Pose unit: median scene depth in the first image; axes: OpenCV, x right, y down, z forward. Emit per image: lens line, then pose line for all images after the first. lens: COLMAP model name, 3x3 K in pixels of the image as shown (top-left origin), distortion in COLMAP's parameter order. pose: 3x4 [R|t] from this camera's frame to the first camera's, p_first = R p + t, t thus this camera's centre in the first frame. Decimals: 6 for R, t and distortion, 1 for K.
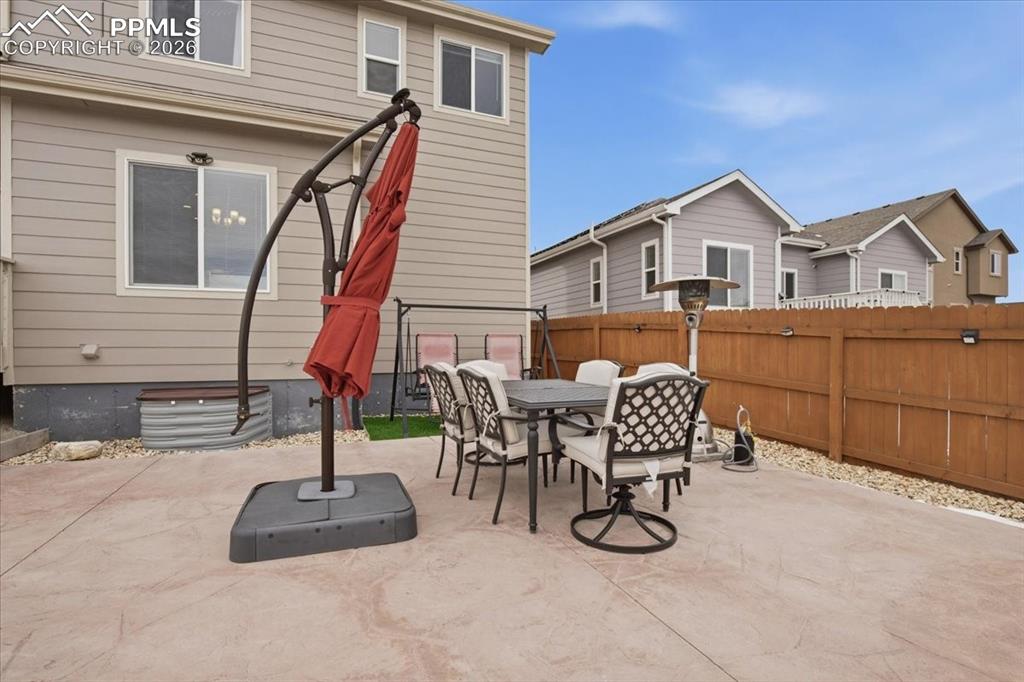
lens RADIAL K [[479.9, 0, 517.5], [0, 479.9, 355.6], [0, 0, 1]] dist [-0.027744, -0.000117]
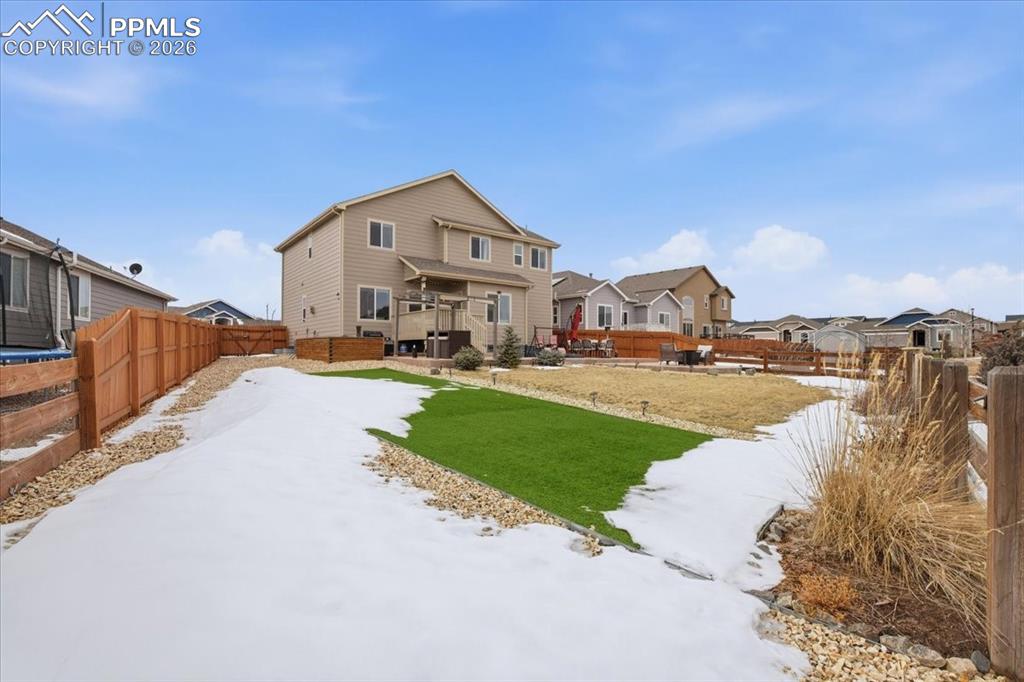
lens RADIAL K [[479.9, 0, 517.5], [0, 479.9, 355.6], [0, 0, 1]] dist [-0.027744, -0.000117]
pose [[0.957841, 0.005053, 0.287253, -0.740621], [-0.002105, 0.999942, -0.010571, 0.081240], [-0.287290, 0.009520, 0.957796, -1.333852]]
